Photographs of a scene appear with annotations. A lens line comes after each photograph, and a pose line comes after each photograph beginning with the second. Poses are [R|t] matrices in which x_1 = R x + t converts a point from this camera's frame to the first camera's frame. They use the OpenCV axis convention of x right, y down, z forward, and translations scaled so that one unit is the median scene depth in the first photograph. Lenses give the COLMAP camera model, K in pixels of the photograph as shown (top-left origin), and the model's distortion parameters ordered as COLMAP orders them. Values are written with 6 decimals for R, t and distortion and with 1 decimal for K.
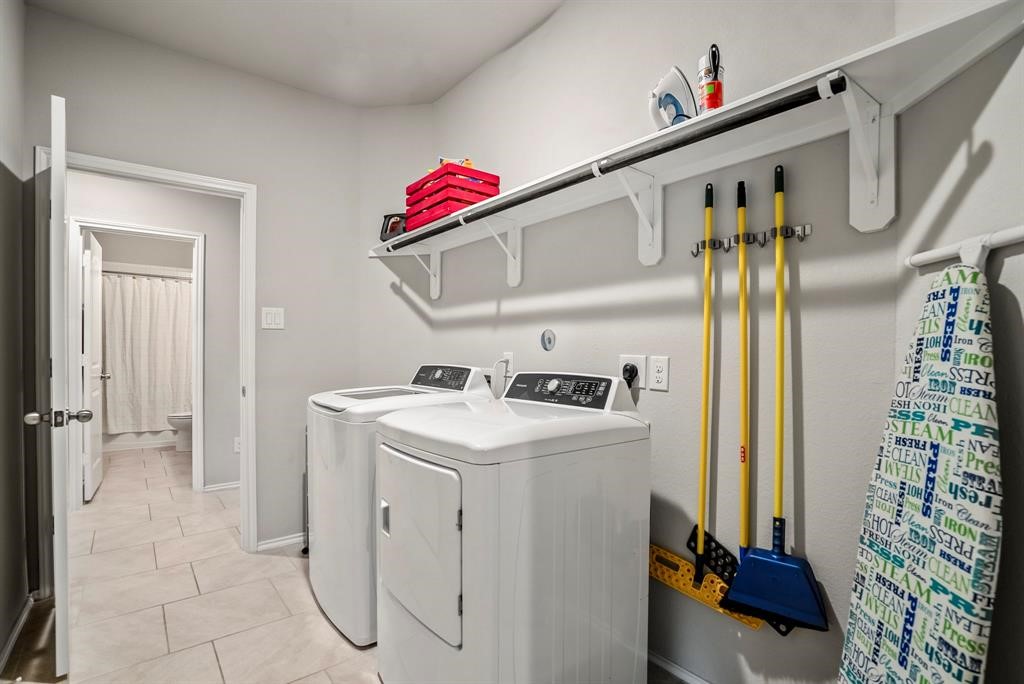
lens RADIAL K [[481.7, 0, 505.0], [0, 481.7, 344.6], [0, 0, 1]] dist [-0.059190, 0.024809]
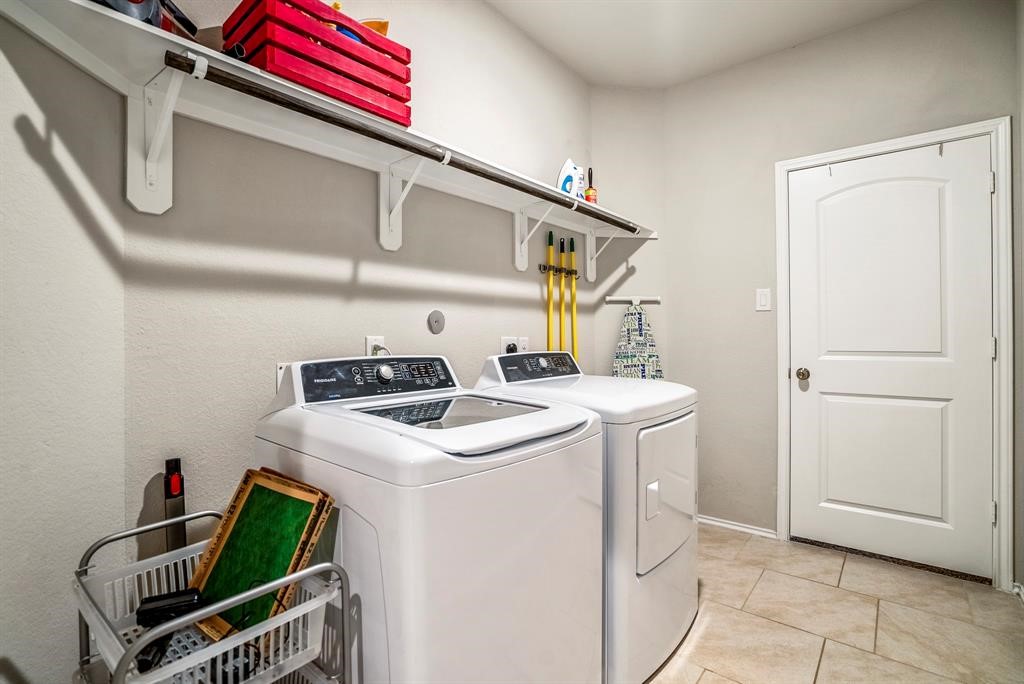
lens RADIAL K [[489.7, 0, 502.7], [0, 489.7, 345.2], [0, 0, 1]] dist [-0.060405, 0.026239]
pose [[-0.198556, -0.020703, 0.979871, -1.089559], [-0.007171, 0.999781, 0.019670, 0.019379], [-0.980063, -0.003121, -0.198661, 1.374833]]
